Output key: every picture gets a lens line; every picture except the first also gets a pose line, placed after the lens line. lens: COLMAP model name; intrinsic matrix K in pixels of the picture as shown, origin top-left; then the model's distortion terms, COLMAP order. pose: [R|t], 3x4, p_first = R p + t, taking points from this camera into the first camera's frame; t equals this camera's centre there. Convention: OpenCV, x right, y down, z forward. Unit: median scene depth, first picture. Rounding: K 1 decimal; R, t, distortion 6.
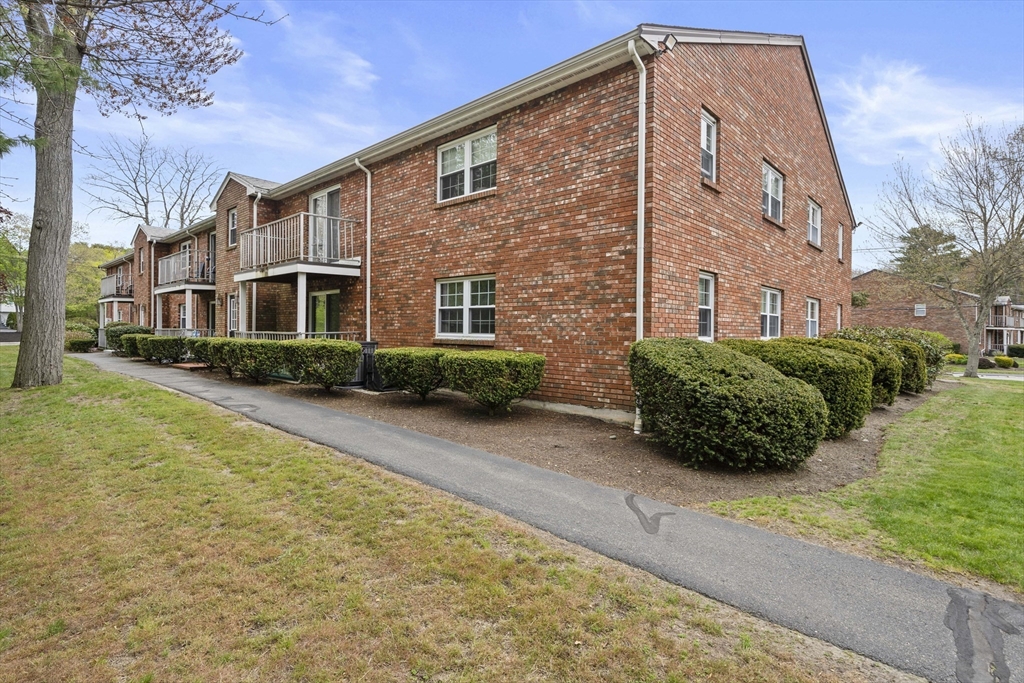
lens RADIAL K [[504.3, 0, 512.0], [0, 504.3, 341.5], [0, 0, 1]] dist [-0.002192, -0.000126]
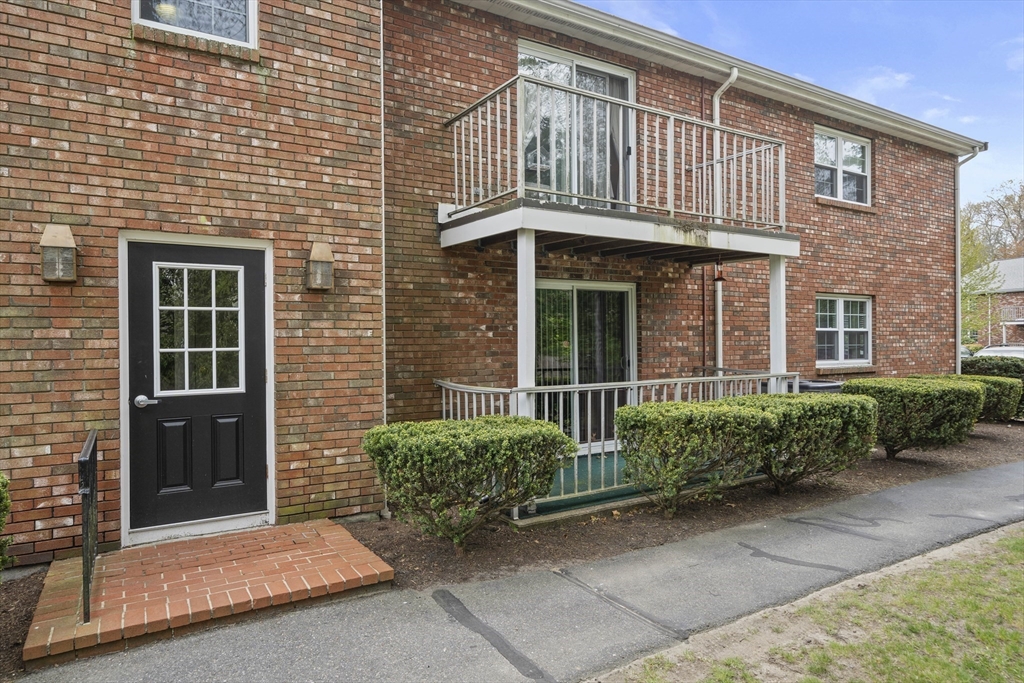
lens RADIAL K [[615.0, 0, 512.0], [0, 615.0, 341.5], [0, 0, 1]] dist [0.003872, 0.001722]
pose [[0.275622, -0.019539, 0.961067, -1.268617], [0.026570, 0.999566, 0.012702, -0.076584], [-0.960899, 0.022035, 0.276022, 1.259452]]
